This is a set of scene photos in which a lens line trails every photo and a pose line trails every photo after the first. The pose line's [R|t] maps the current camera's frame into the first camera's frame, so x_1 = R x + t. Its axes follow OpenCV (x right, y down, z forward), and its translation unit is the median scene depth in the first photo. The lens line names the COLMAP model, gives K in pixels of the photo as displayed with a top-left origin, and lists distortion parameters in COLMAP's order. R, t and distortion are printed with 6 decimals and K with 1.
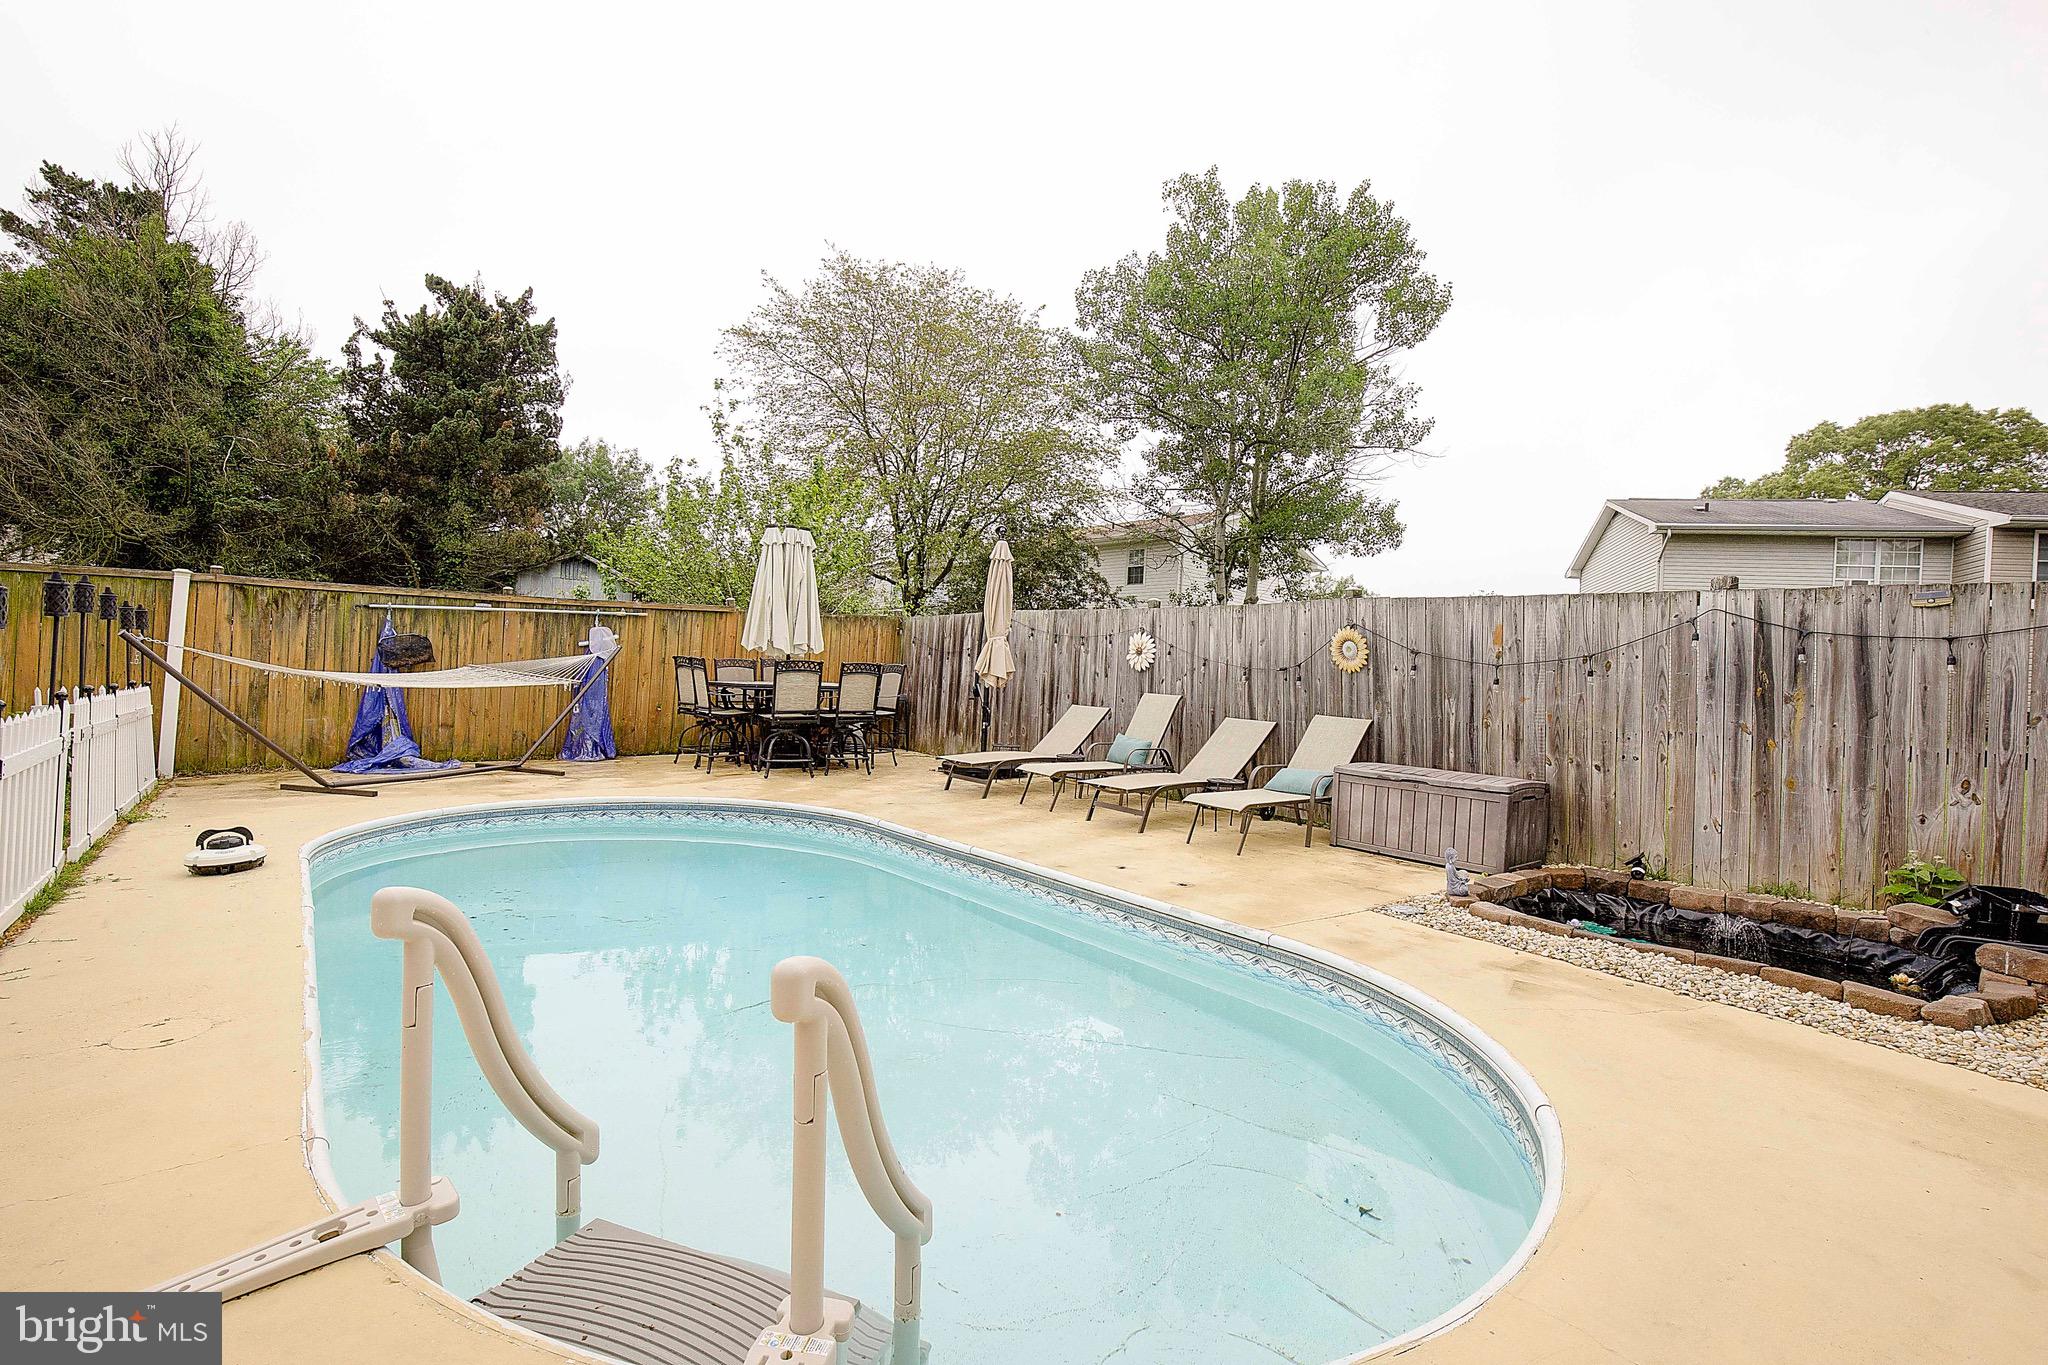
lens RADIAL K [[968.9, 0, 1024.0], [0, 968.9, 682.5], [0, 0, 1]] dist [-0.002566, -0.000165]
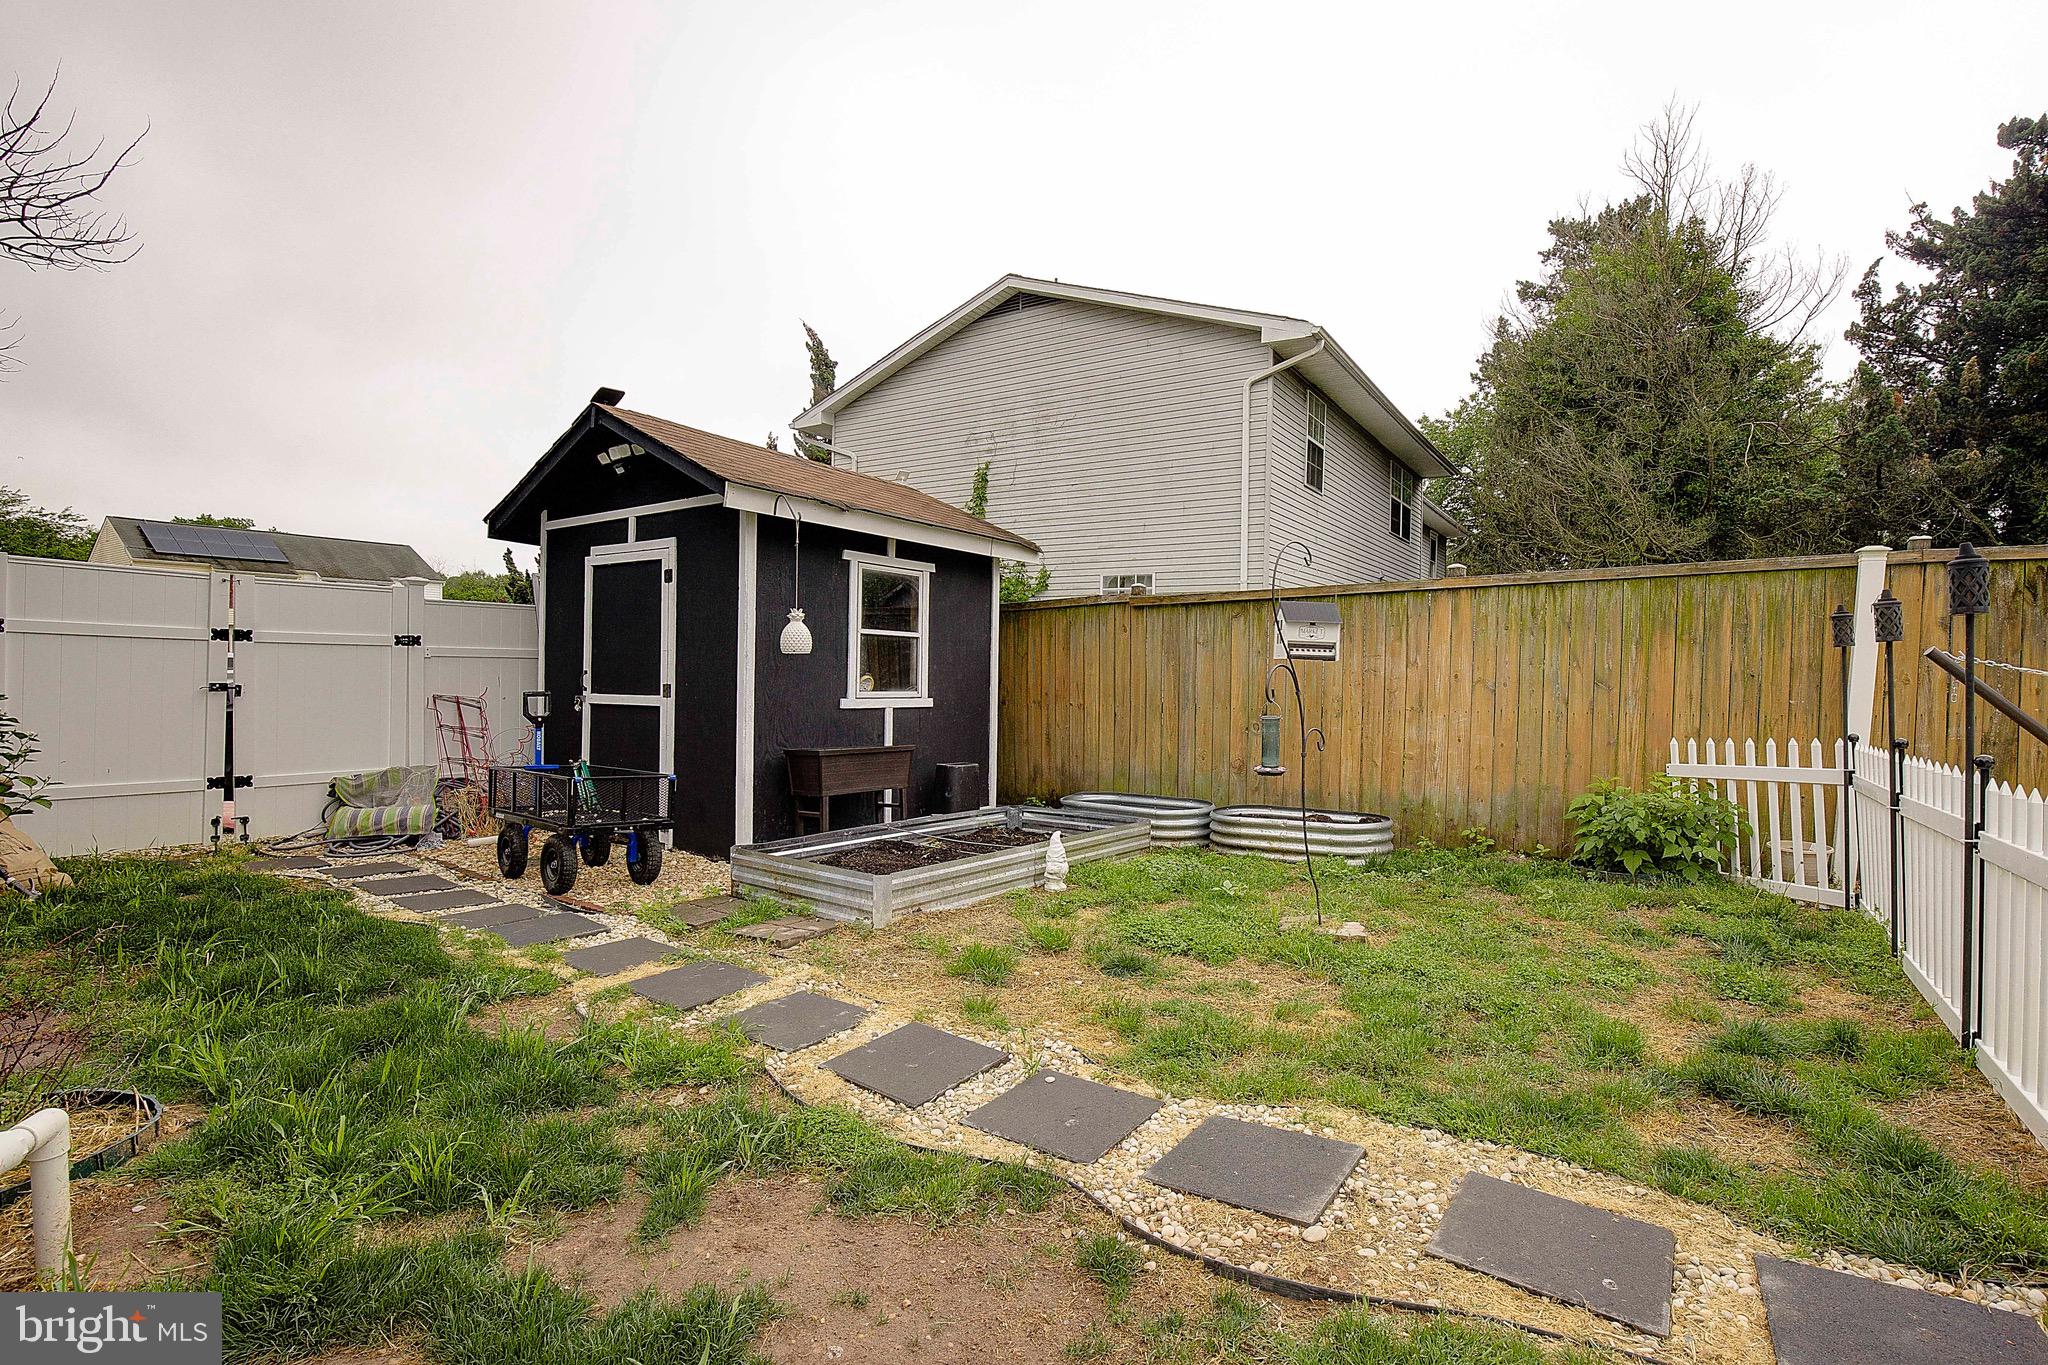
lens RADIAL K [[945.5, 0, 1047.8], [0, 945.5, 700.5], [0, 0, 1]] dist [-0.044492, -0.000027]
pose [[0.323892, -0.009516, -0.946046, -0.401386], [-0.001760, 0.999942, -0.010660, -0.010574], [0.946092, 0.005118, 0.323857, 0.259610]]
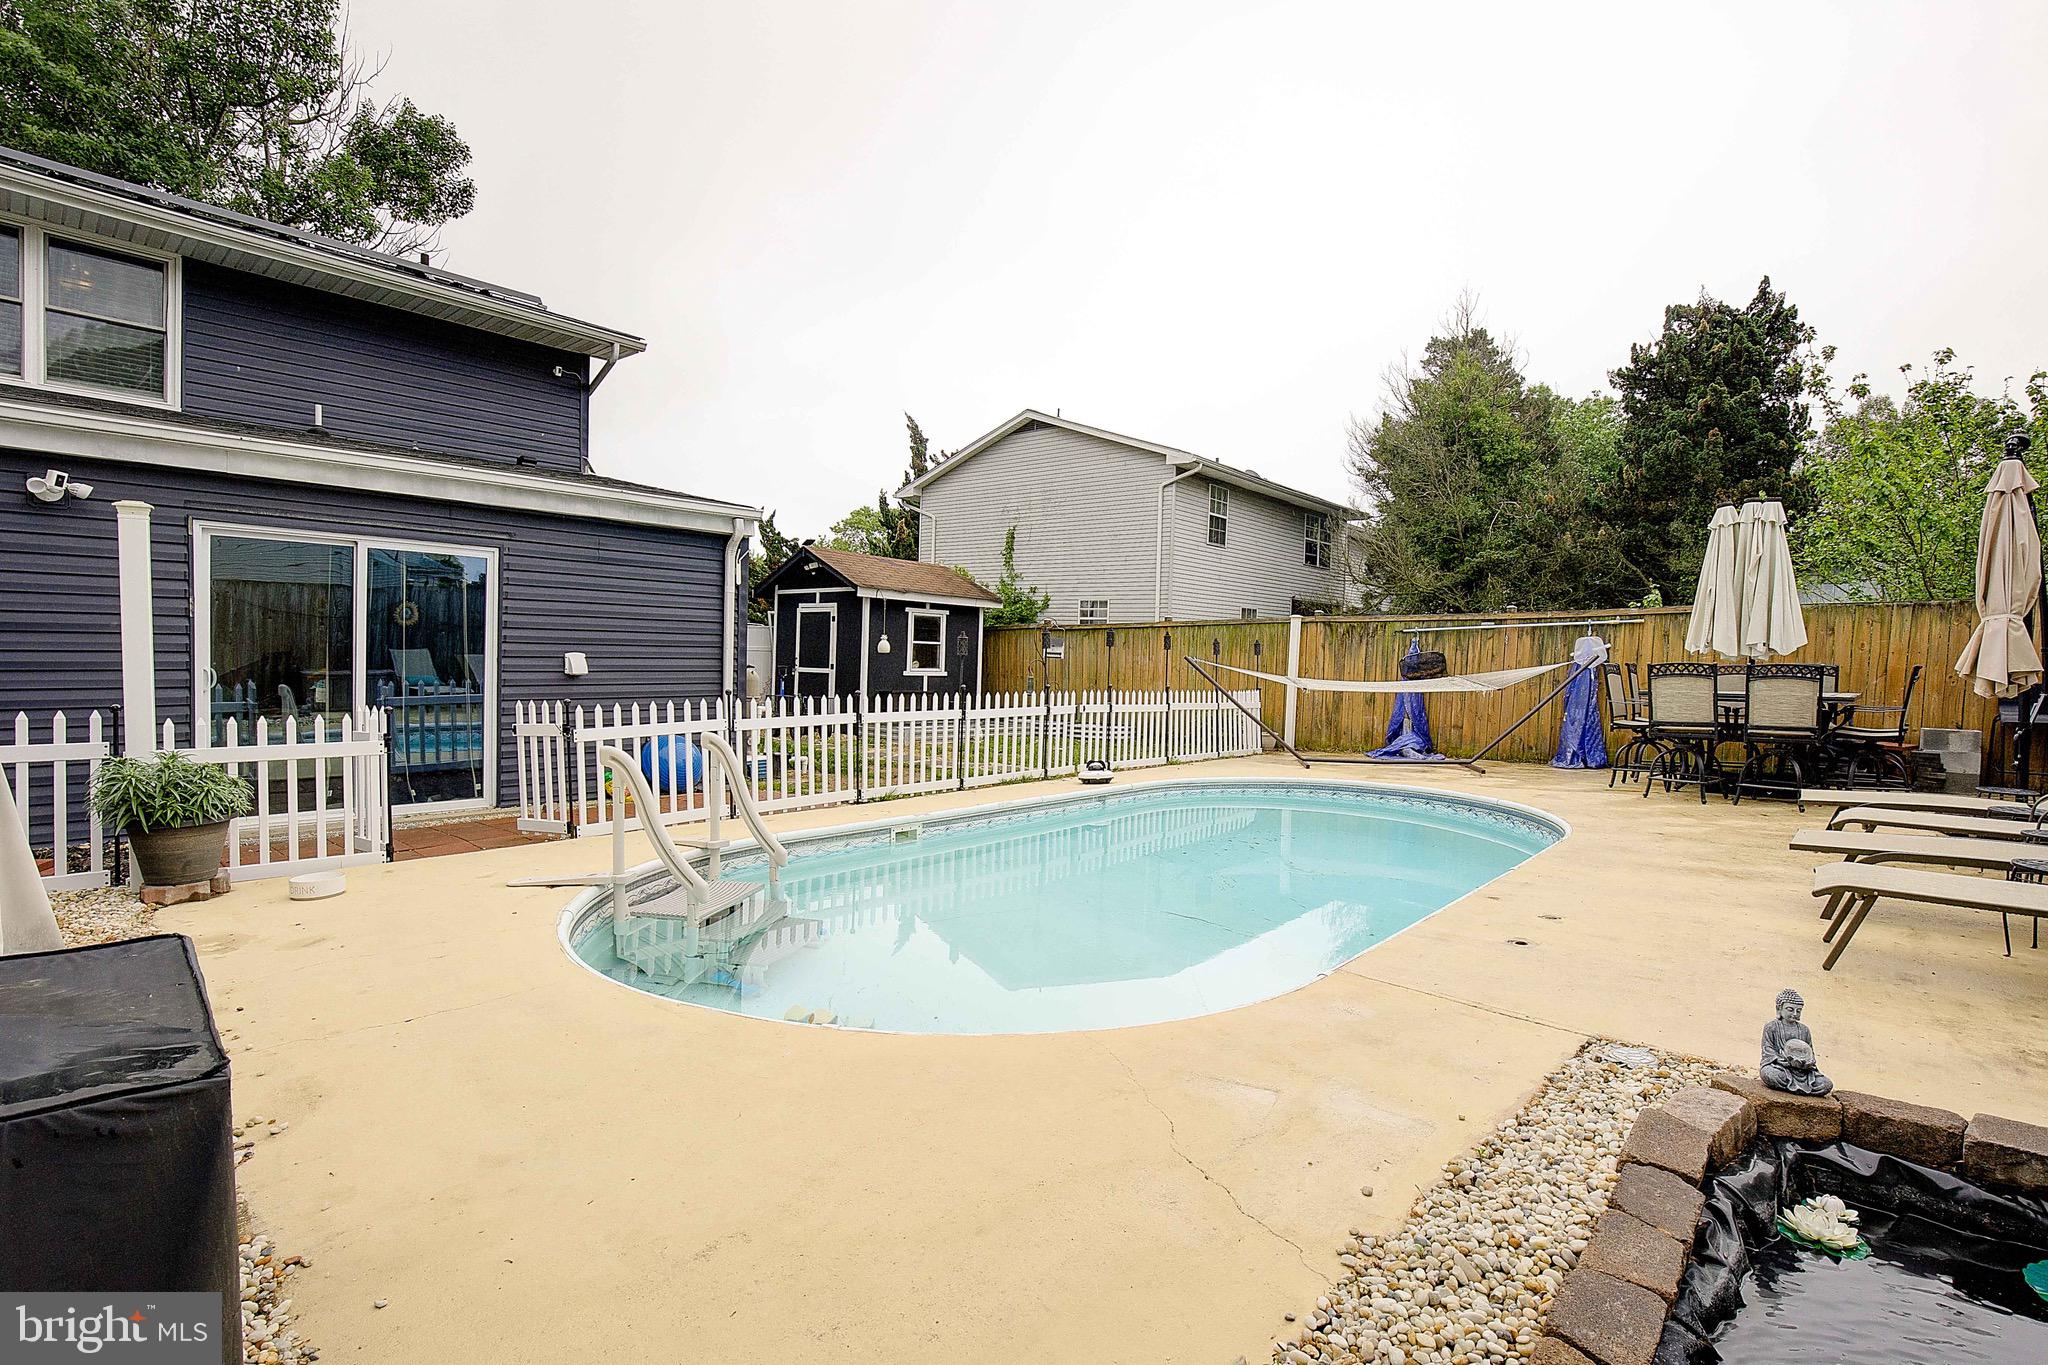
lens RADIAL K [[952.1, 0, 1024.0], [0, 952.1, 682.5], [0, 0, 1]] dist [-0.000695, 0.000014]
pose [[0.188010, -0.009631, -0.982120, 0.424632], [-0.019412, 0.999720, -0.013519, 0.015081], [0.981975, 0.021607, 0.187771, 0.239200]]
